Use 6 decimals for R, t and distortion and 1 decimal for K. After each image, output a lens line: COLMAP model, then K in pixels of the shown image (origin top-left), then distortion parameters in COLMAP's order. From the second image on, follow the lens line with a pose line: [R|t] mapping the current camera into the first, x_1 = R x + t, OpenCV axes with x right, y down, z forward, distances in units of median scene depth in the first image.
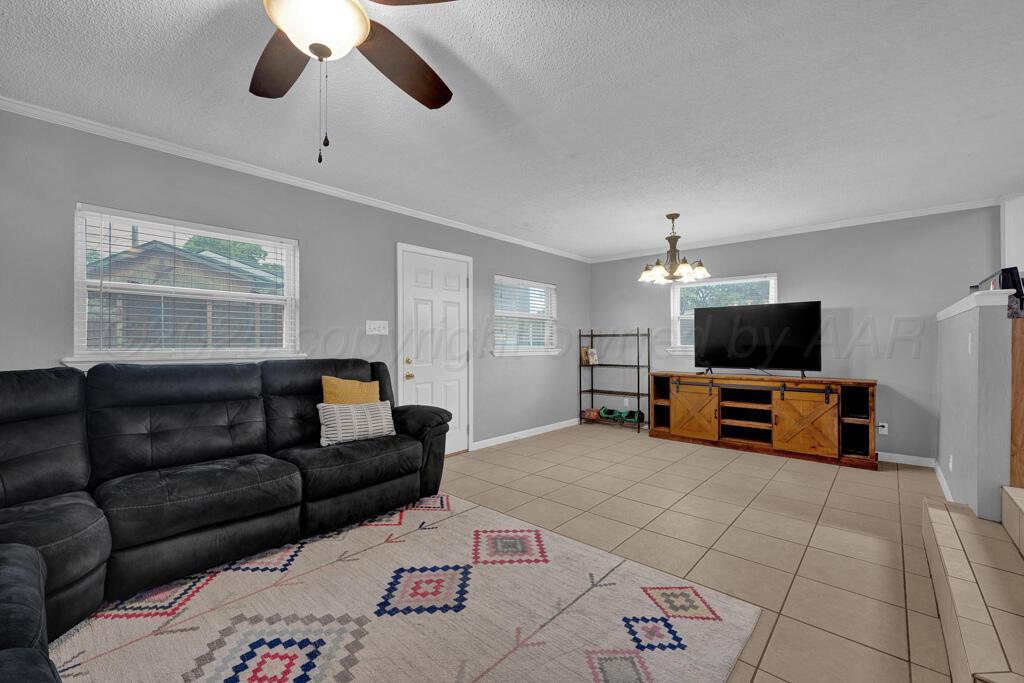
lens RADIAL K [[410.6, 0, 514.2], [0, 410.6, 342.6], [0, 0, 1]] dist [-0.000109, -0.000025]
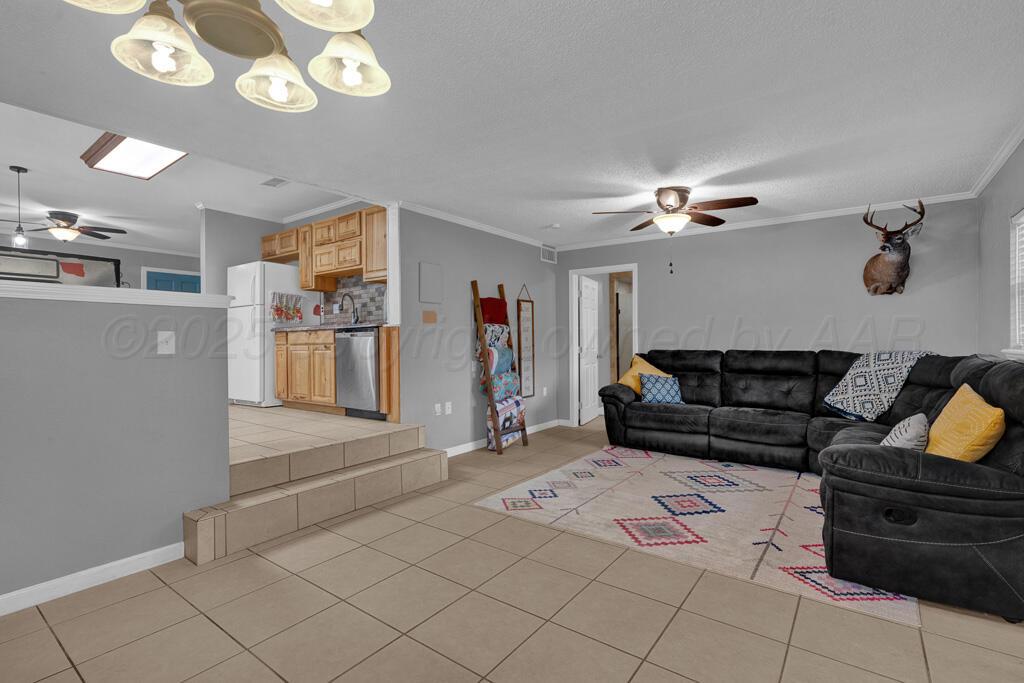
lens RADIAL K [[473.8, 0, 511.5], [0, 473.8, 343.2], [0, 0, 1]] dist [0.002460, 0.000126]
pose [[-0.995848, 0.006628, -0.090788, 0.572767], [0.006745, 0.999977, -0.000978, 0.019029], [0.090779, -0.001586, -0.995870, 2.675585]]
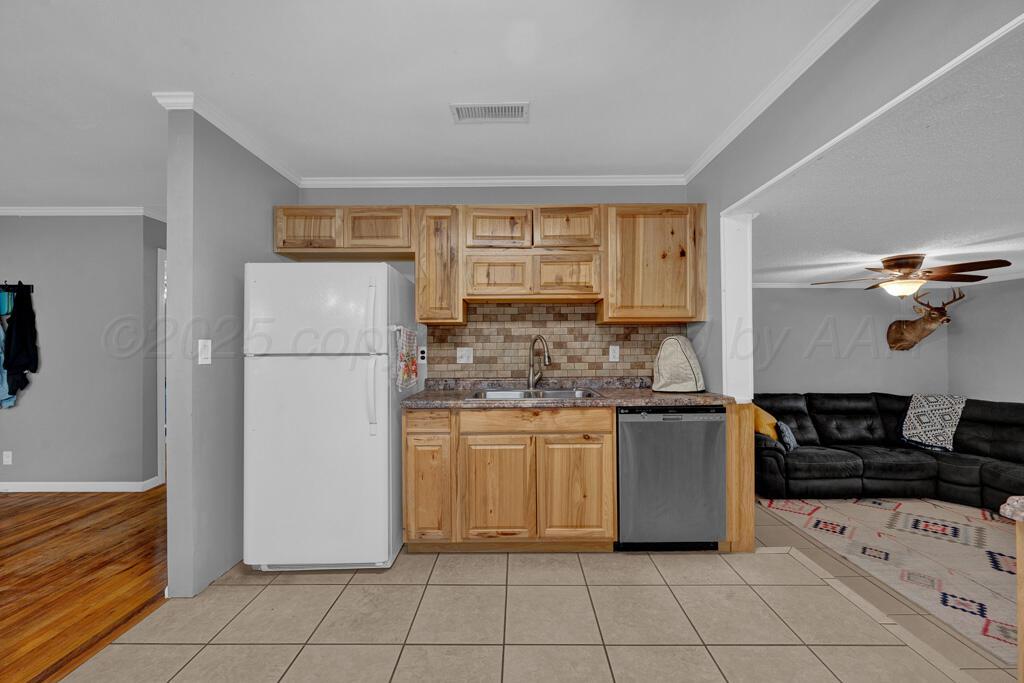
lens RADIAL K [[410.5, 0, 513.4], [0, 410.5, 342.2], [0, 0, 1]] dist [0.003873, 0.000527]
pose [[-0.743346, -0.005192, -0.668887, 2.273023], [0.002833, 0.999936, -0.010910, -0.236760], [0.668901, -0.010004, -0.743284, 0.883140]]
